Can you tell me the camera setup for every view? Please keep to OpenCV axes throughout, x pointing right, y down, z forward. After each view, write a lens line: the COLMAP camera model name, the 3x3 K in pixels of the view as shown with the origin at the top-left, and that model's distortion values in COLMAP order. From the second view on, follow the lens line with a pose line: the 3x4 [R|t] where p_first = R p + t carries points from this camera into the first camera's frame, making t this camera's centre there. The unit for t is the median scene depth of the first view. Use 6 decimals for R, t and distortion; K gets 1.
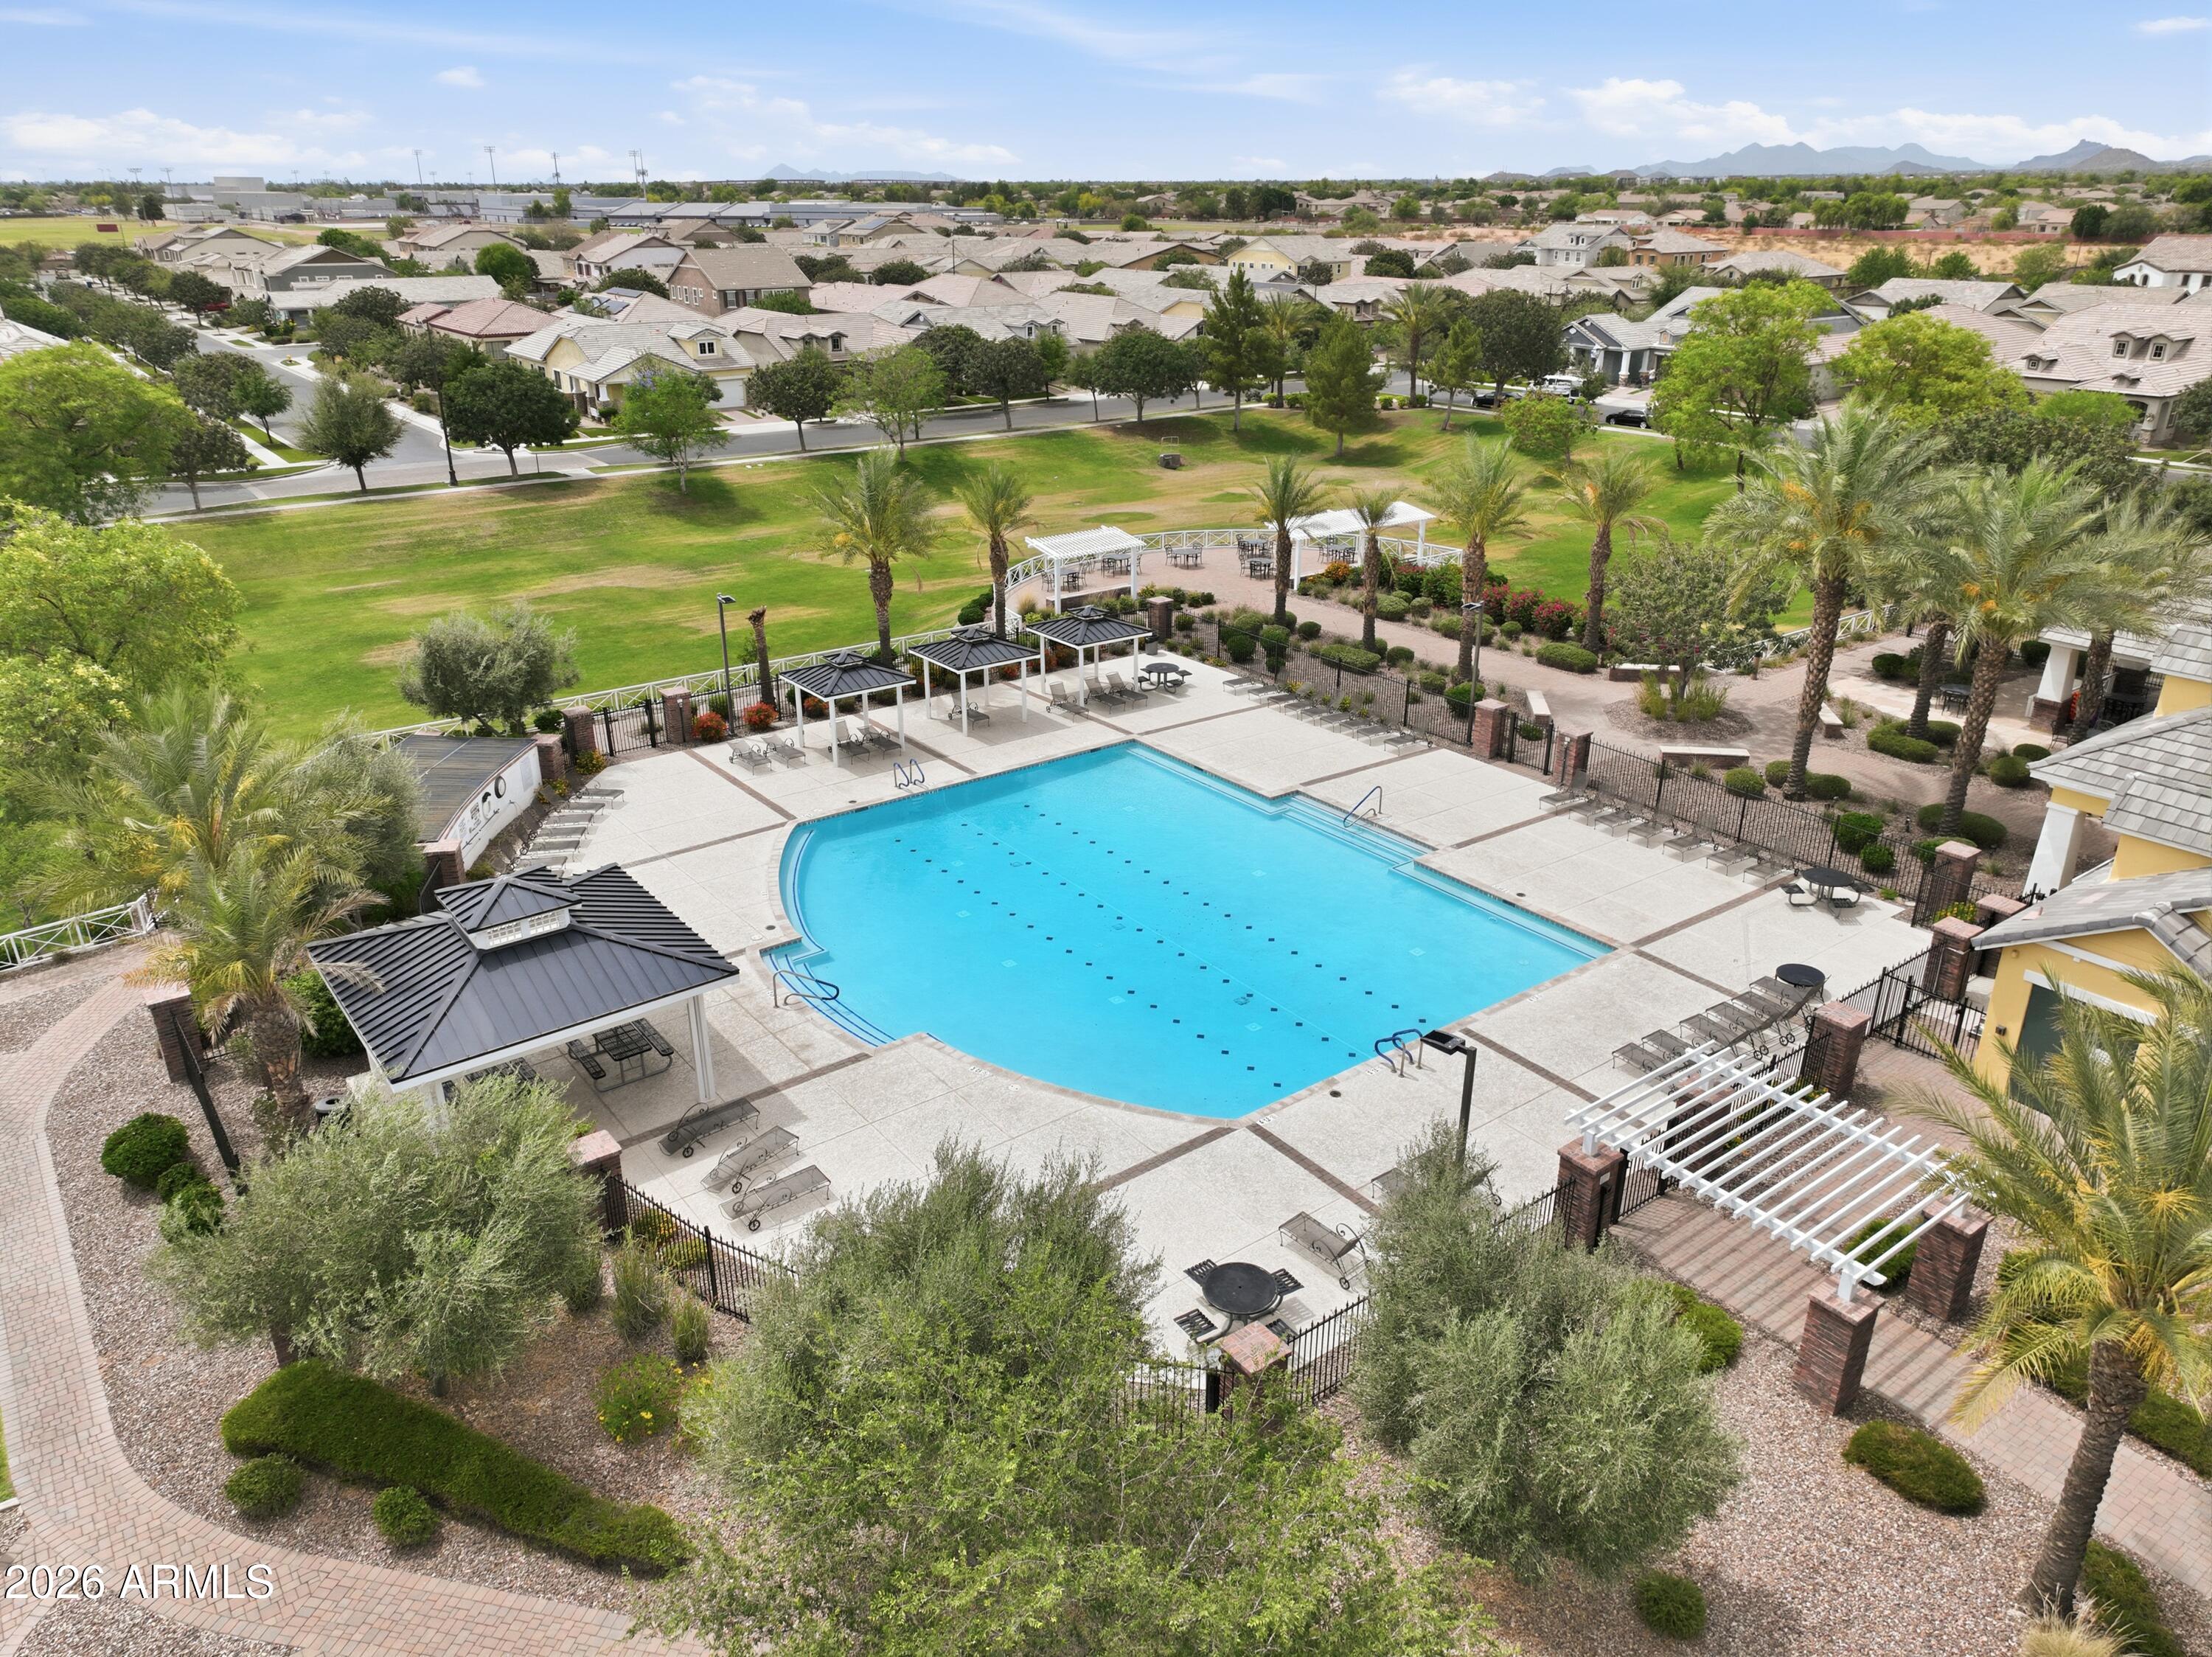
lens RADIAL K [[1529.0, 0, 1106.0], [0, 1529.0, 828.5], [0, 0, 1]] dist [0.007786, 0.002849]
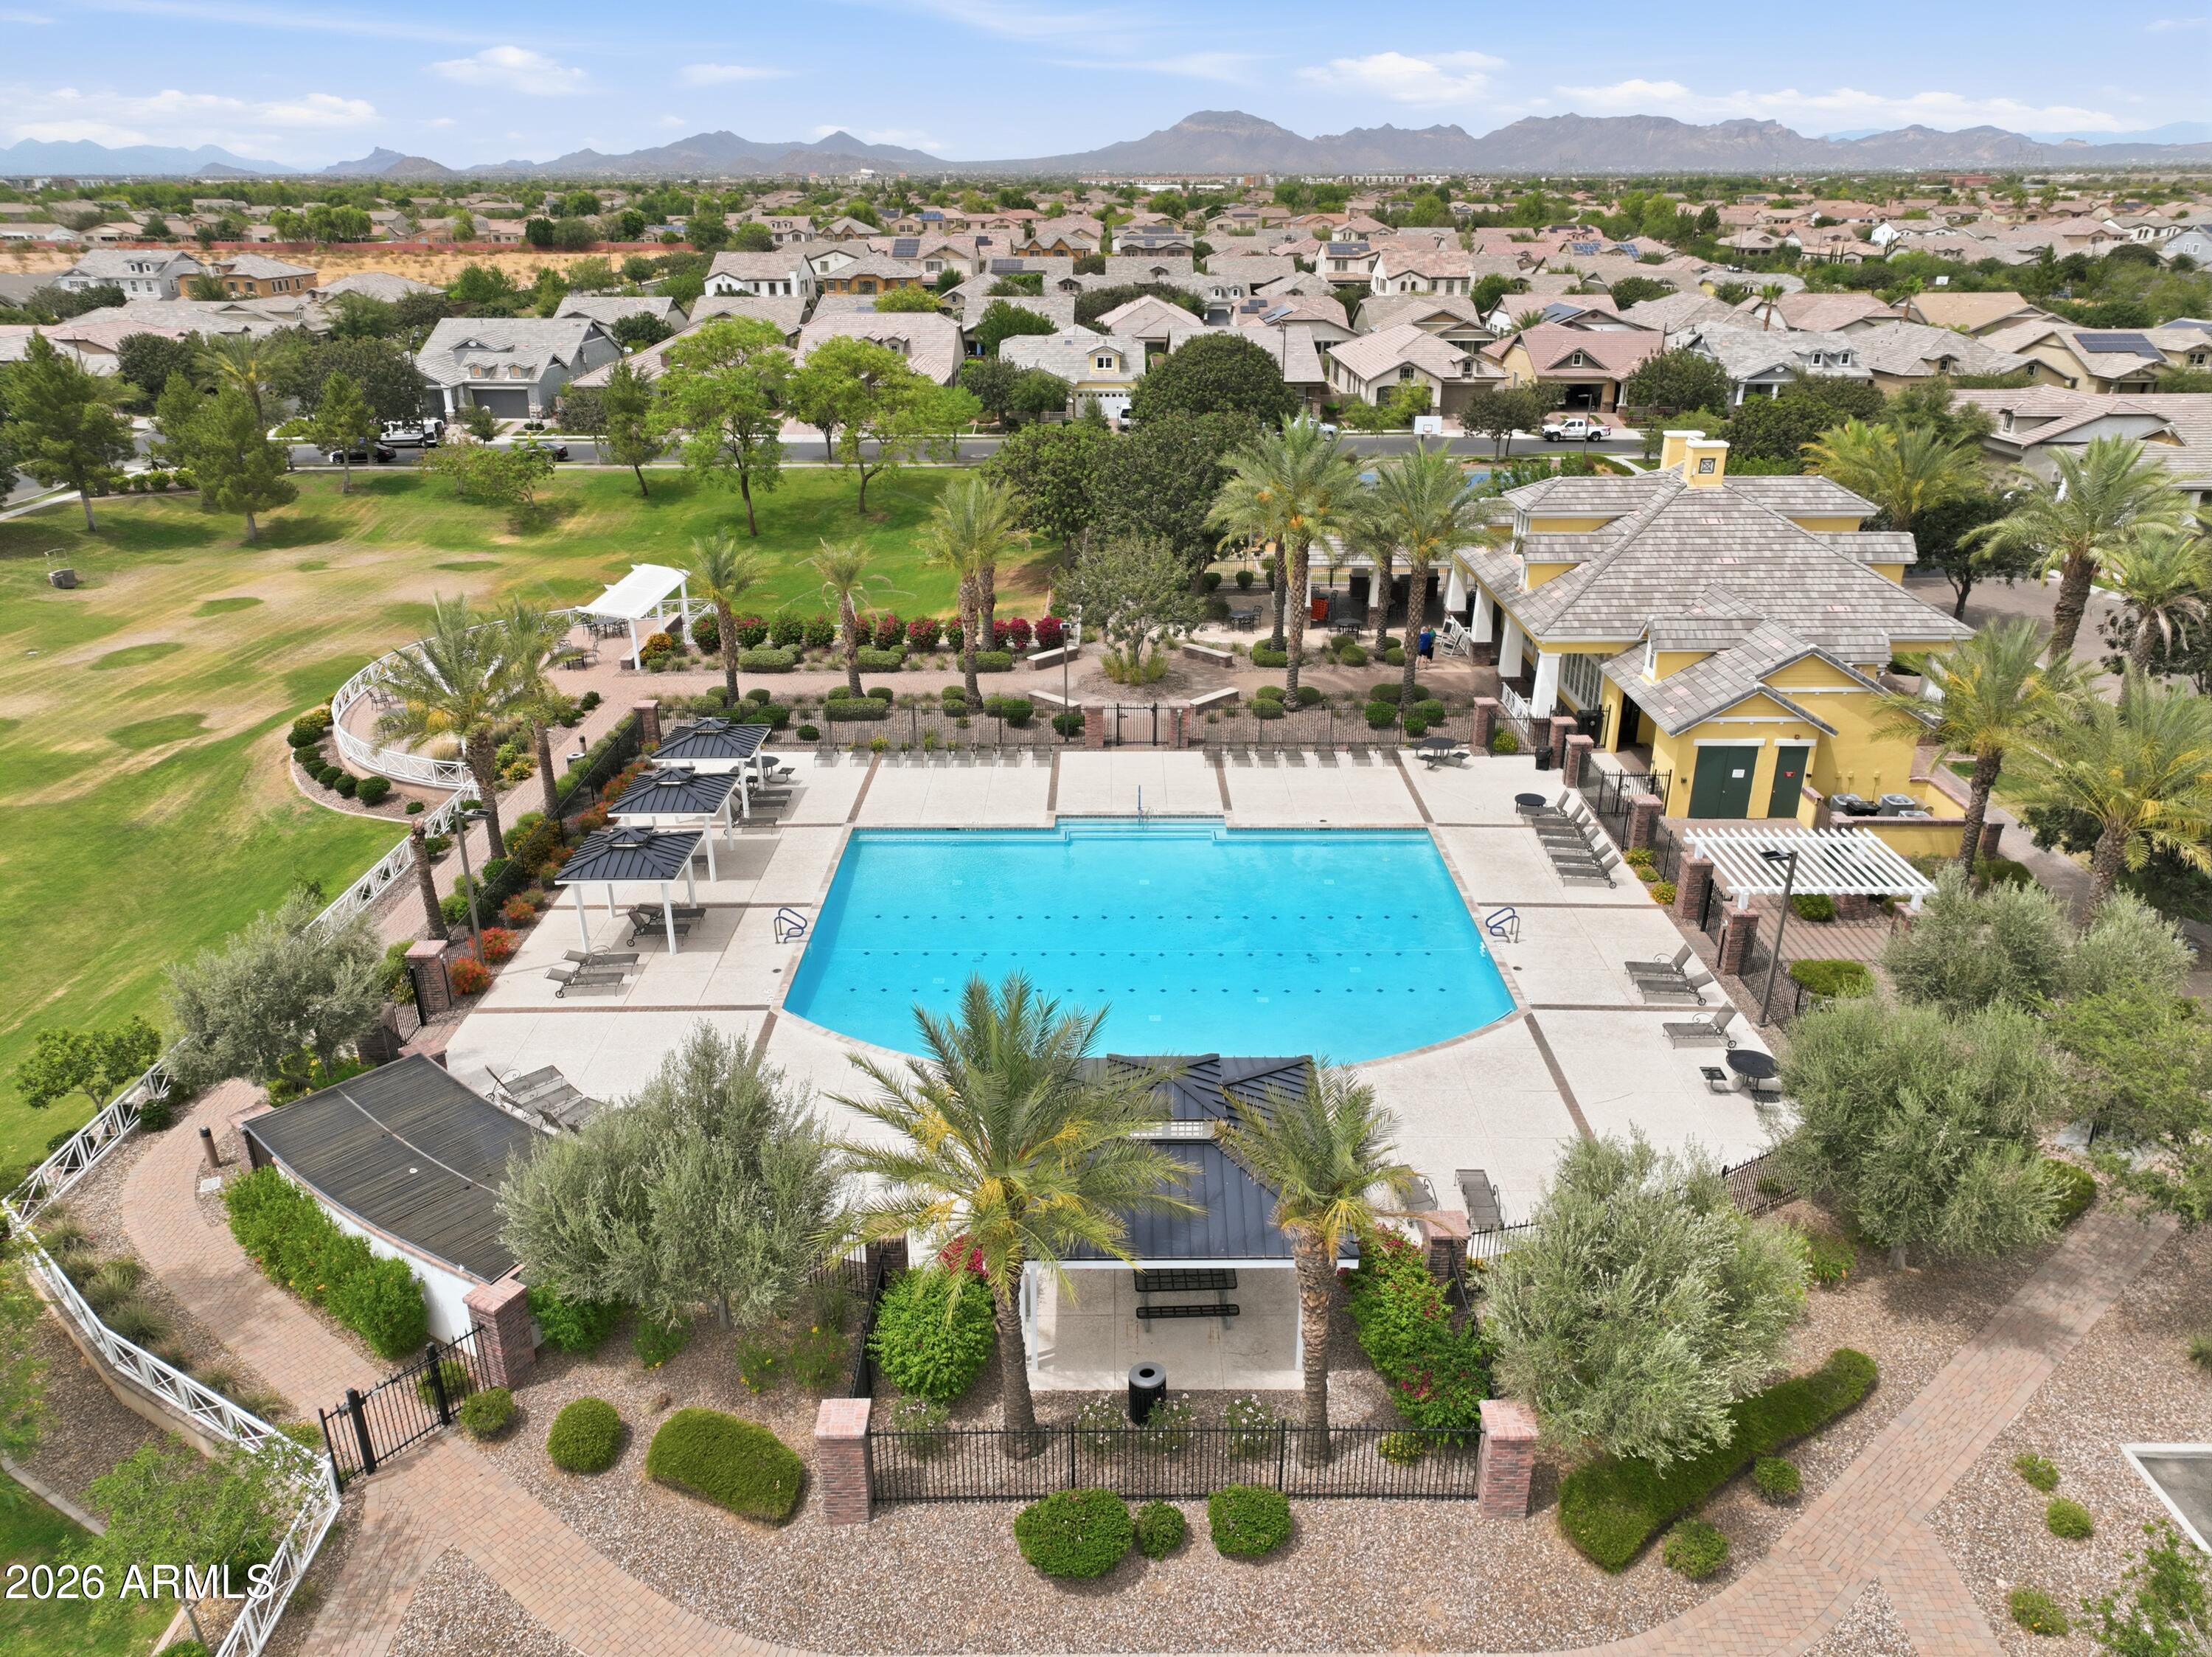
lens RADIAL K [[1529.0, 0, 1106.0], [0, 1529.0, 828.5], [0, 0, 1]] dist [0.007786, 0.002849]
pose [[0.599966, -0.306738, 0.738886, -0.629229], [0.308594, 0.940835, 0.139999, -0.148317], [-0.738112, 0.144021, 0.659127, 0.222181]]
